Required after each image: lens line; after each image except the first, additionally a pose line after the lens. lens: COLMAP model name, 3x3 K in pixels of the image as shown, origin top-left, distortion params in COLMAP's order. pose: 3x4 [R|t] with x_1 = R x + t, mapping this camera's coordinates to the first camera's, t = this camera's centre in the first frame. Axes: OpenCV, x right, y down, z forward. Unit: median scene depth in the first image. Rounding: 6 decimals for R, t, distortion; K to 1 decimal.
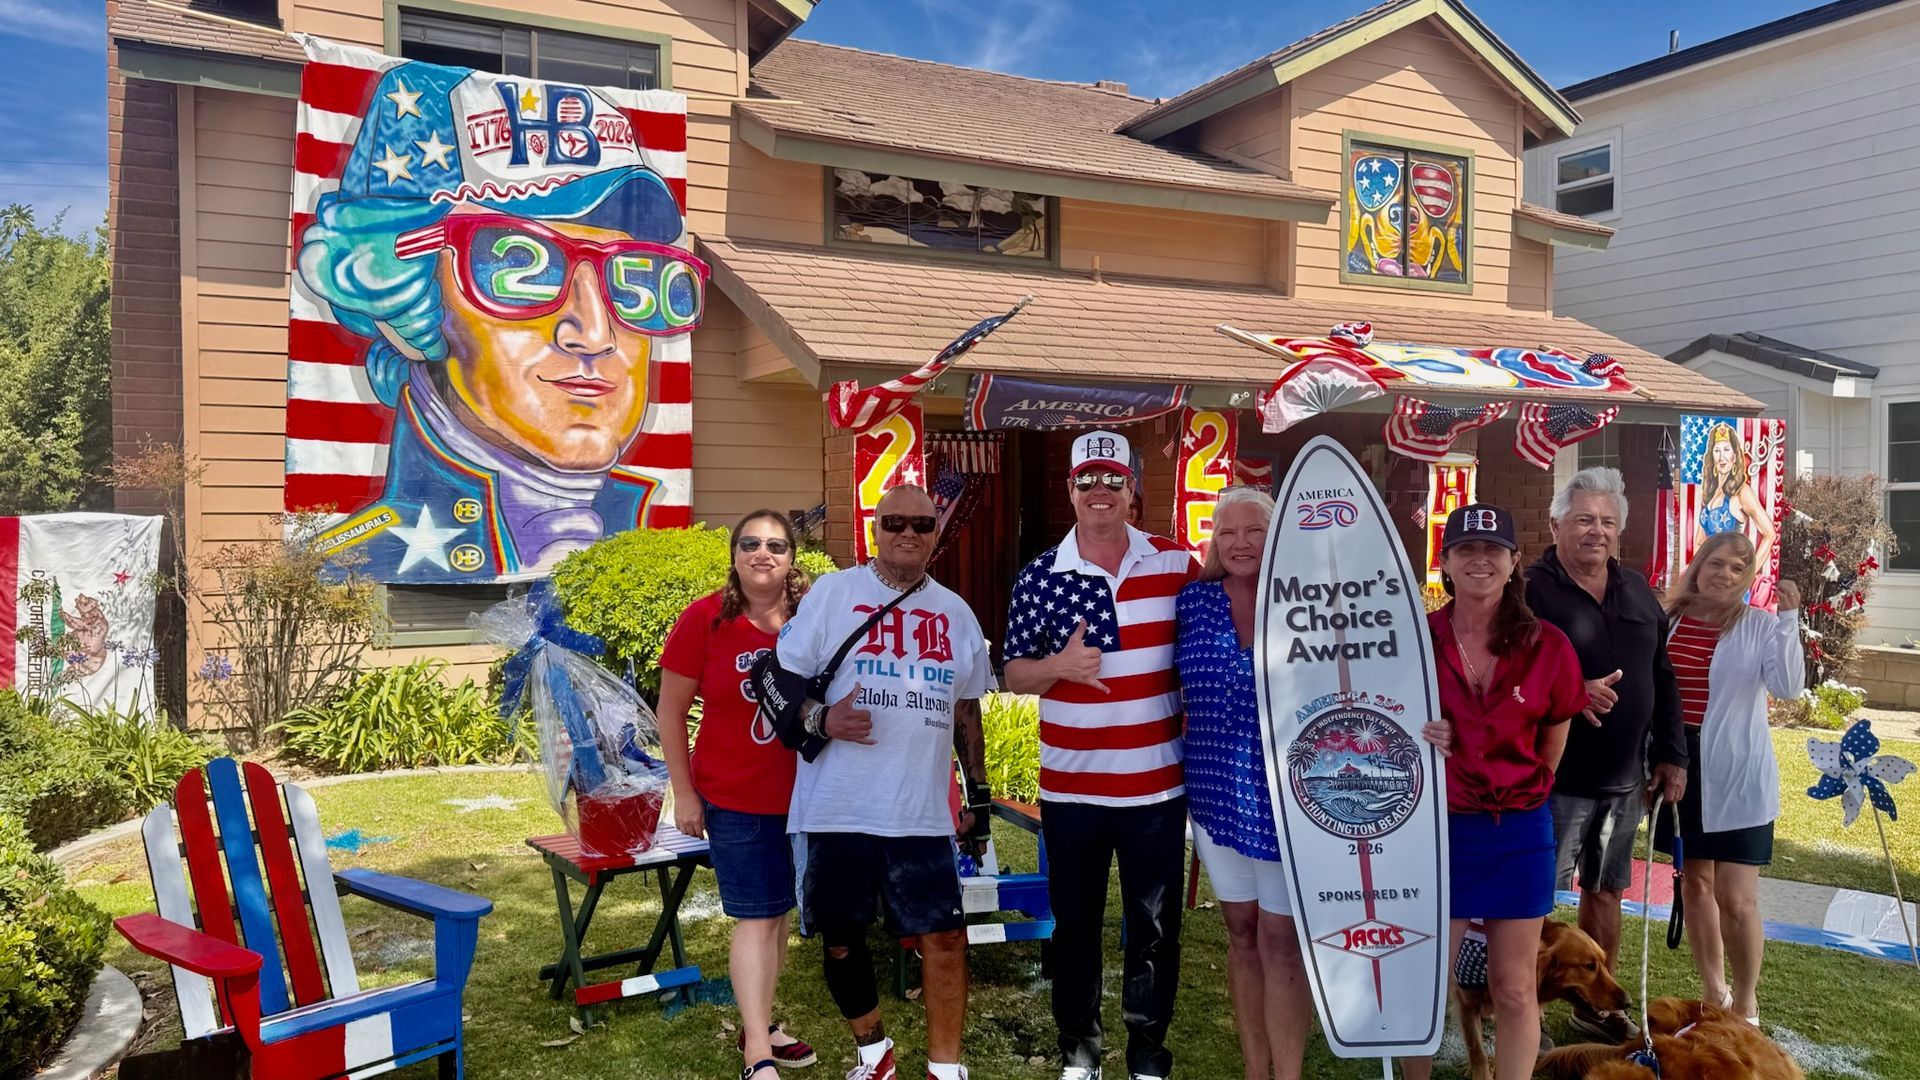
lens RADIAL K [[1387.8, 0, 961.1], [0, 1387.8, 557.9], [0, 0, 1]] dist [0.114659, -0.191829]
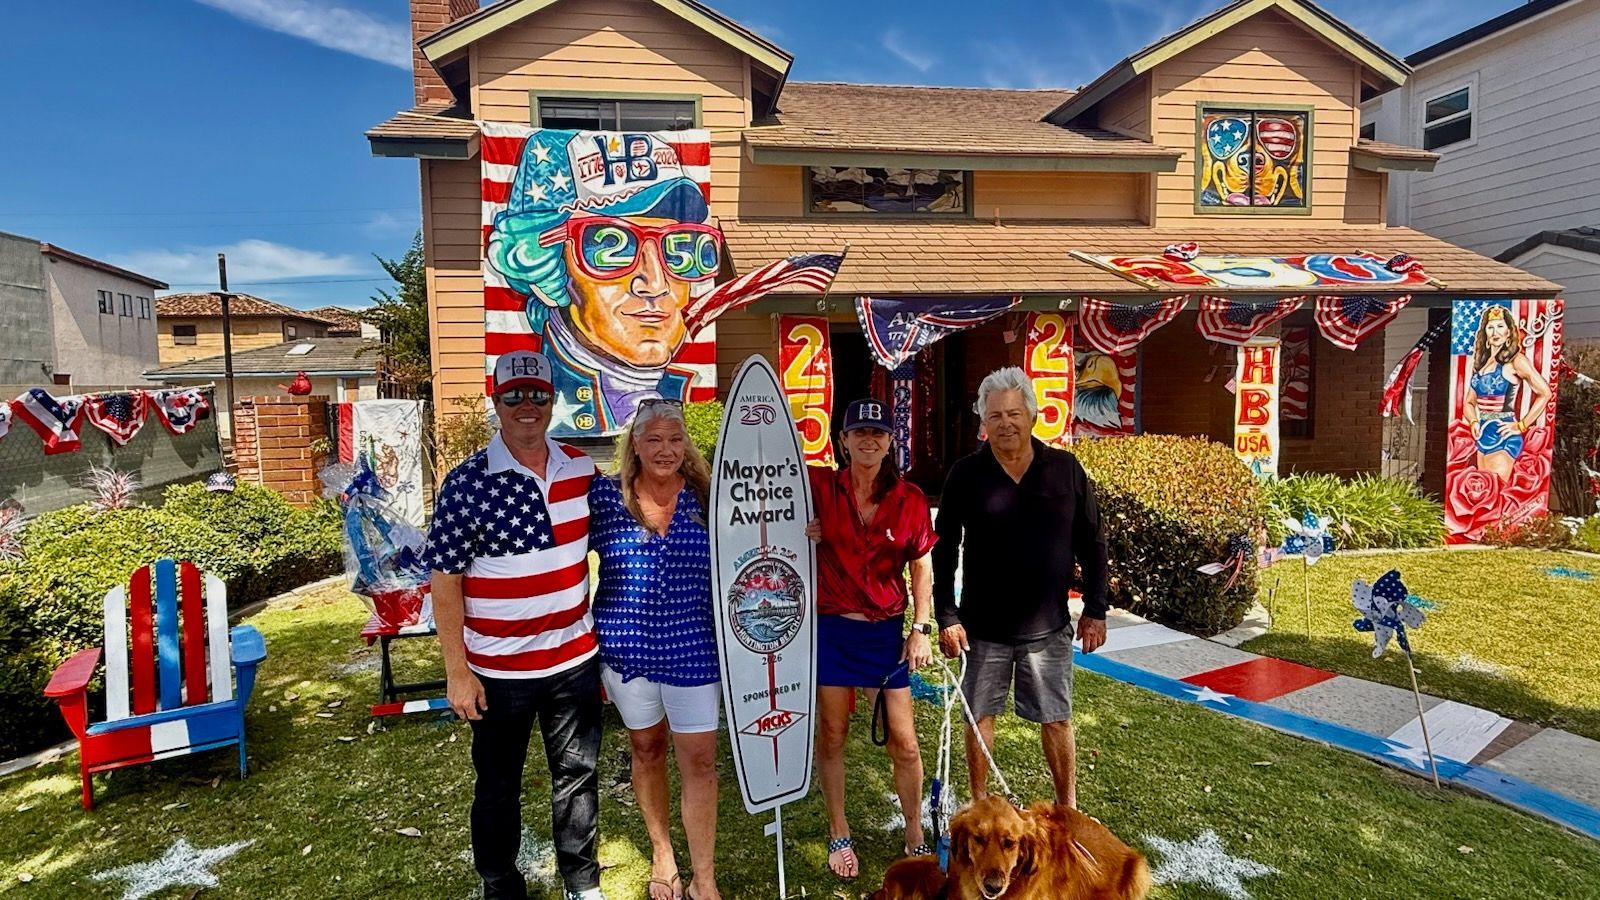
lens RADIAL K [[850.2, 0, 800.0], [0, 850.2, 450.0], [0, 0, 1]] dist [0.001584, 0.001525]
pose [[0.951758, 0.004329, -0.306819, 0.192732], [0.011445, 0.998704, 0.049595, -0.012444], [0.306636, -0.050714, 0.950475, 0.090384]]
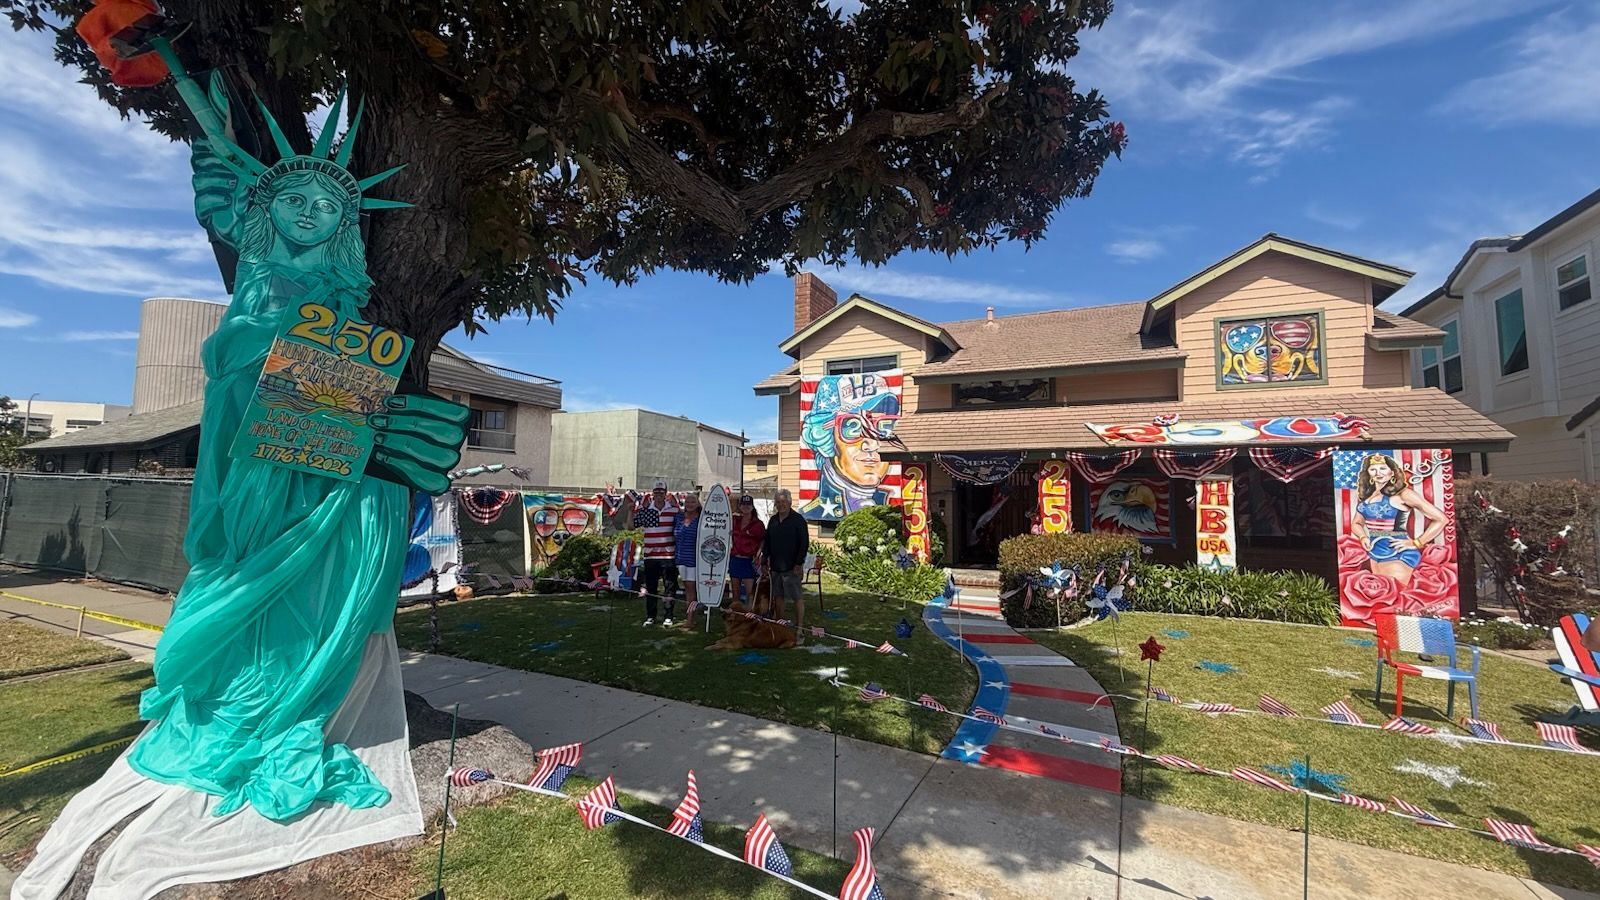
lens RADIAL K [[637.1, 0, 800.0], [0, 637.1, 450.0], [0, 0, 1]] dist [0.000110, 0.000046]
pose [[0.615895, -0.055325, -0.785883, 0.753026], [-0.035717, 0.994545, -0.098006, 0.002486], [0.787018, 0.088431, 0.610559, -0.041871]]
